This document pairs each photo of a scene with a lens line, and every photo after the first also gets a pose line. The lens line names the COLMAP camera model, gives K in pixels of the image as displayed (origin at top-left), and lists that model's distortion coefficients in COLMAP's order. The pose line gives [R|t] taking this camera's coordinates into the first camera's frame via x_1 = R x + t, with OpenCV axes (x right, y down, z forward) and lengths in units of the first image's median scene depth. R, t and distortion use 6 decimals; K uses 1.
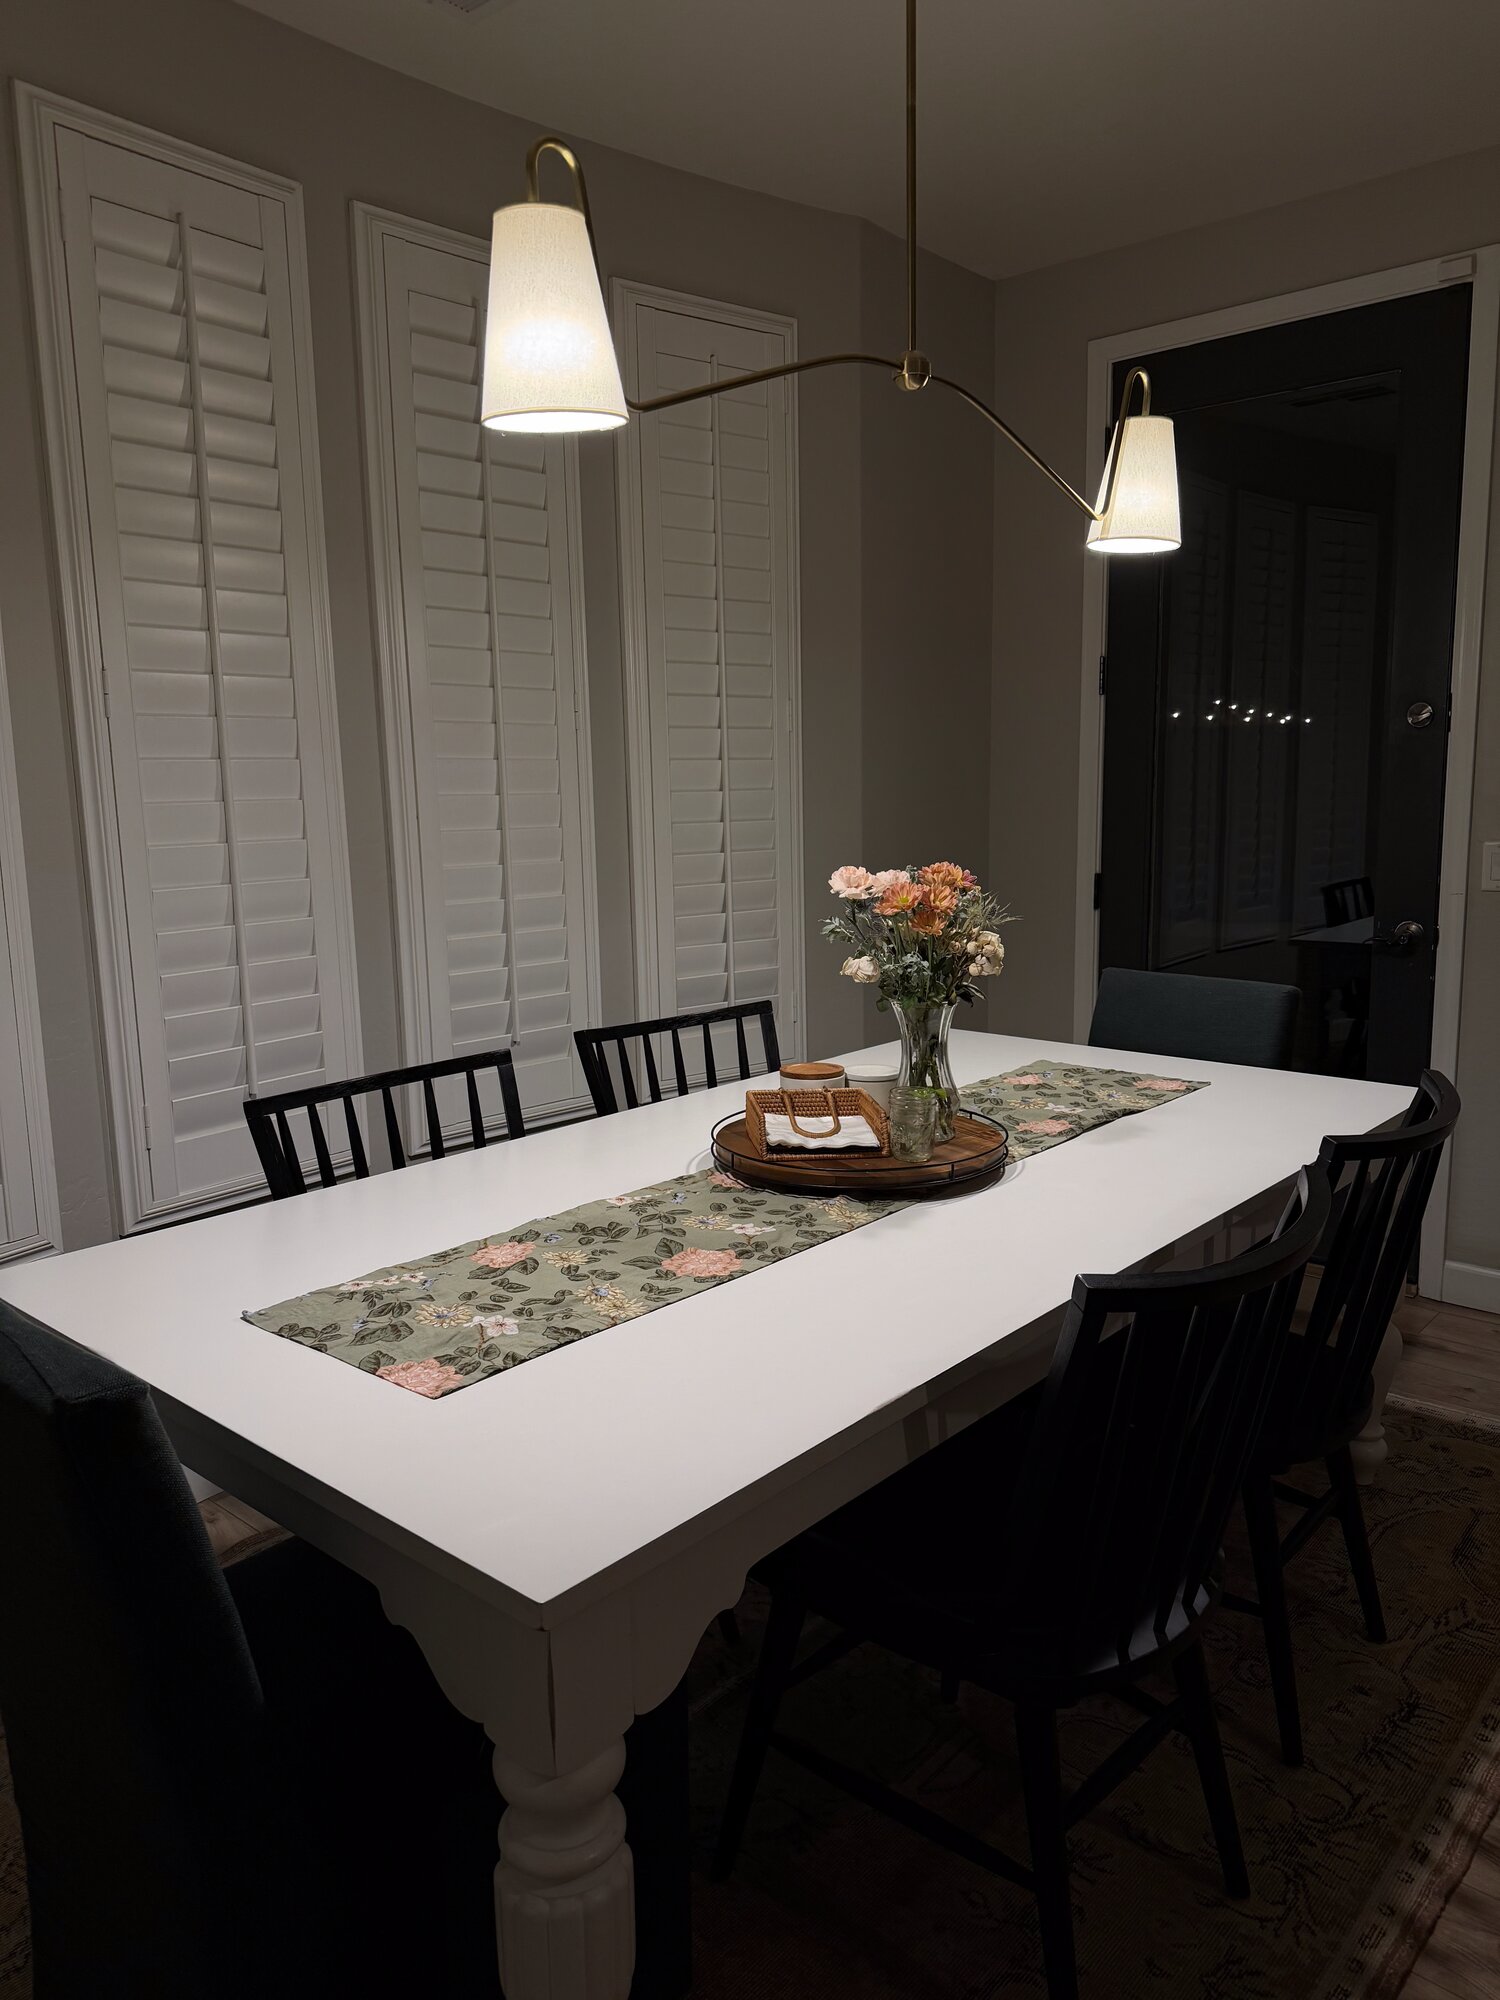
lens RADIAL K [[1457.9, 0, 750.0], [0, 1457.9, 1000.0], [0, 0, 1]] dist [0.010313, -0.001423]
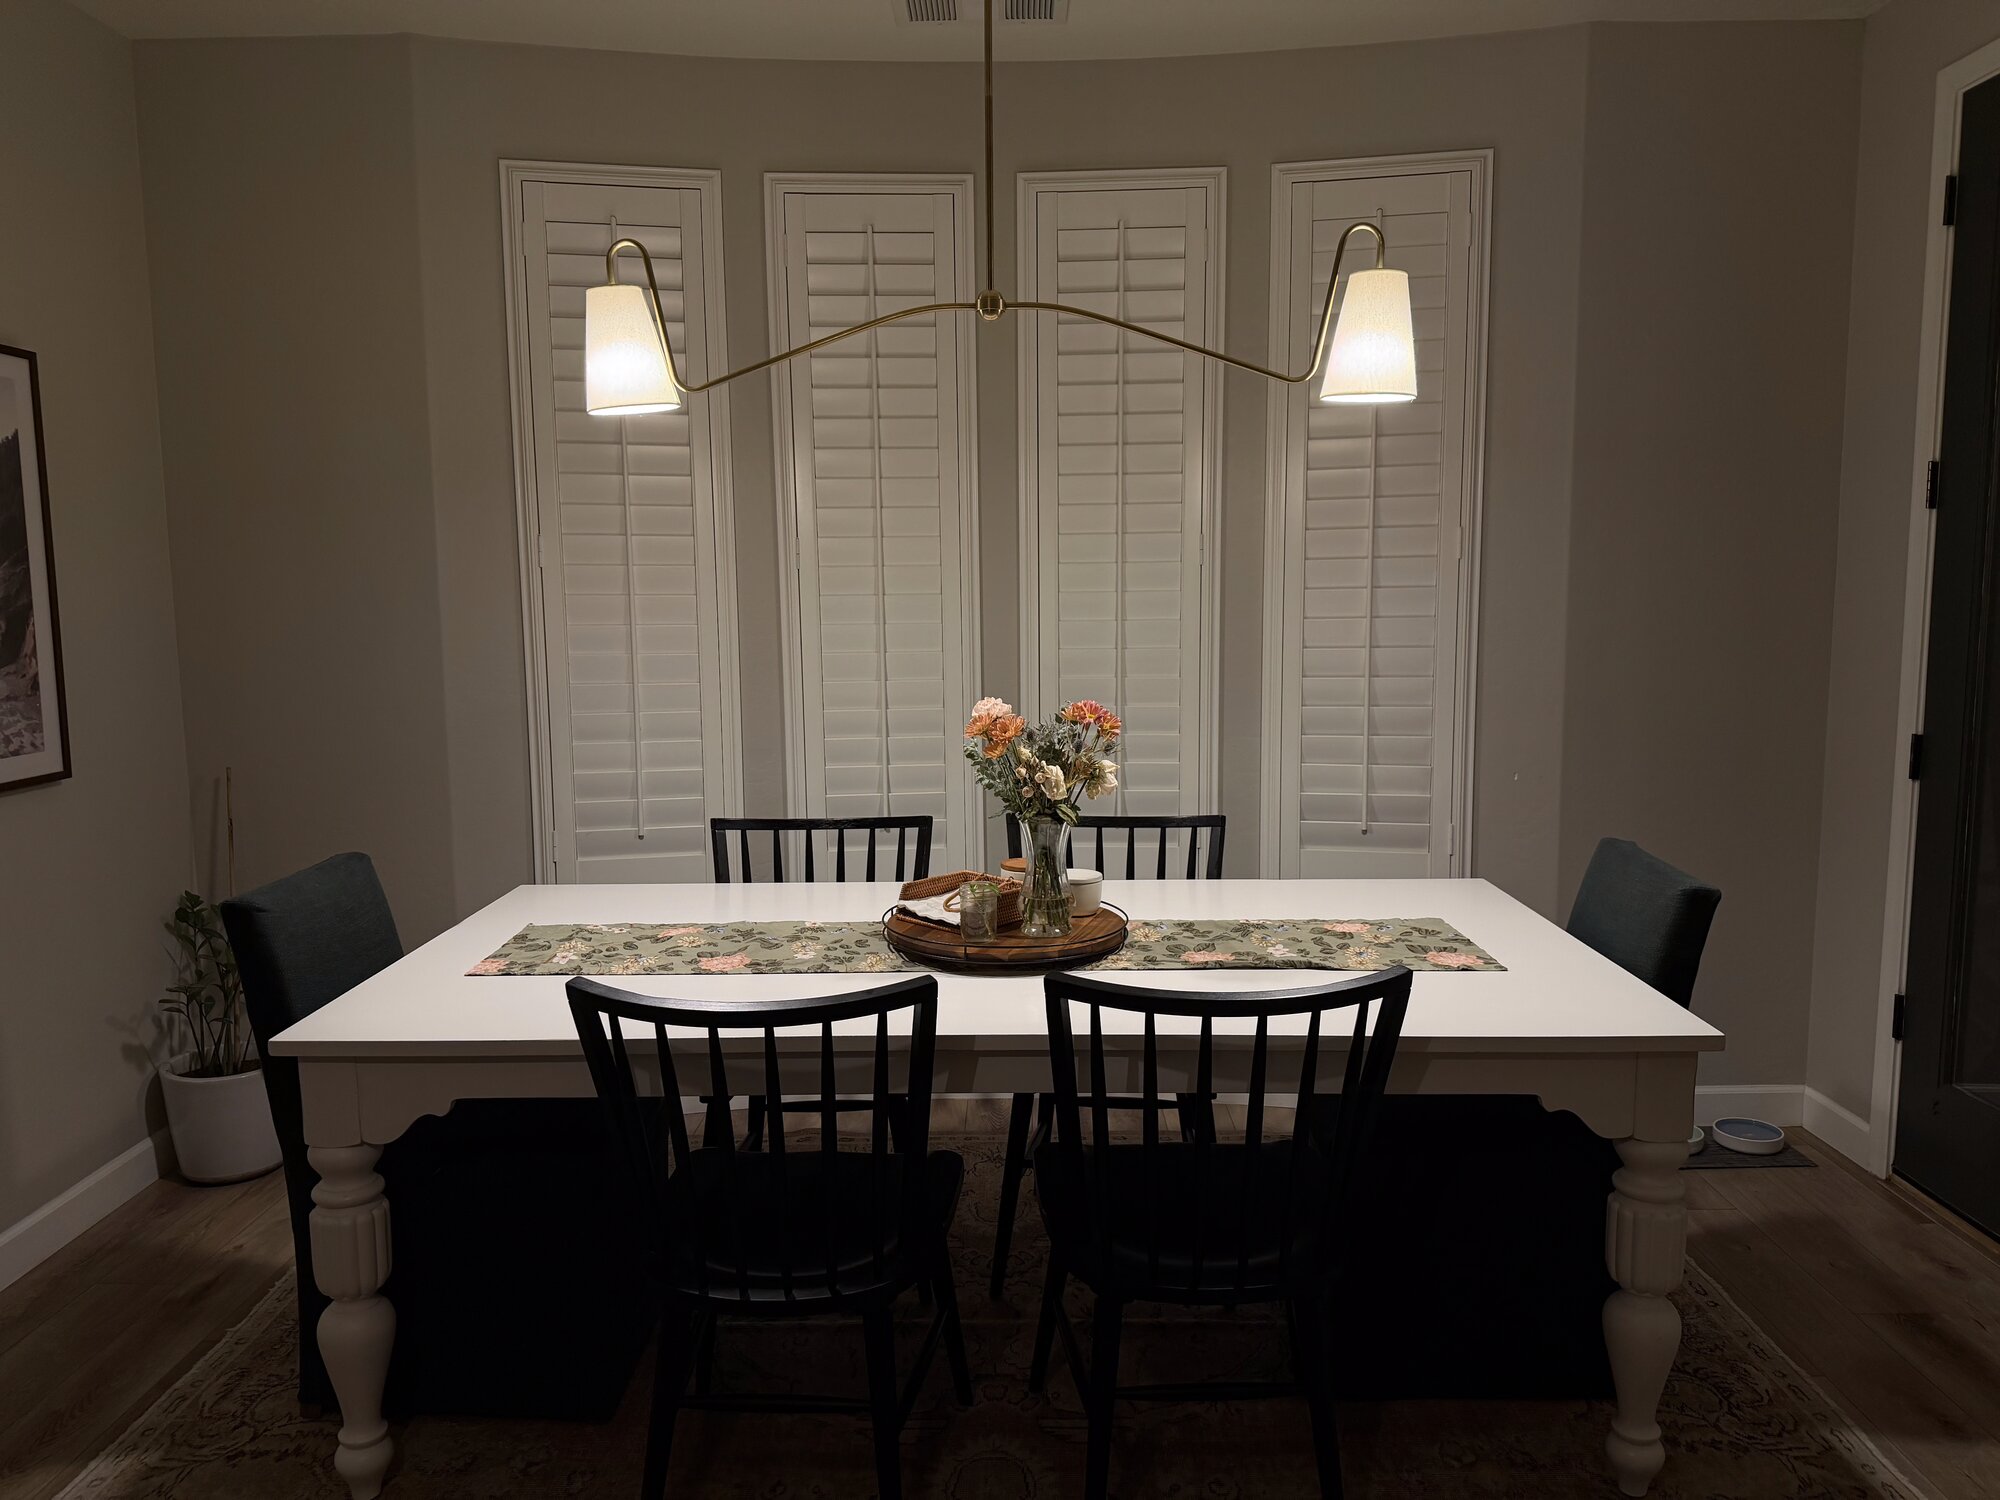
lens RADIAL K [[1457.9, 0, 1000.0], [0, 1457.9, 750.0], [0, 0, 1]] dist [0.010313, -0.001423]
pose [[0.633802, 0.100282, -0.766967, 1.035736], [-0.116714, 0.992606, 0.033335, -0.091802], [0.764639, 0.068388, 0.640820, 0.226289]]
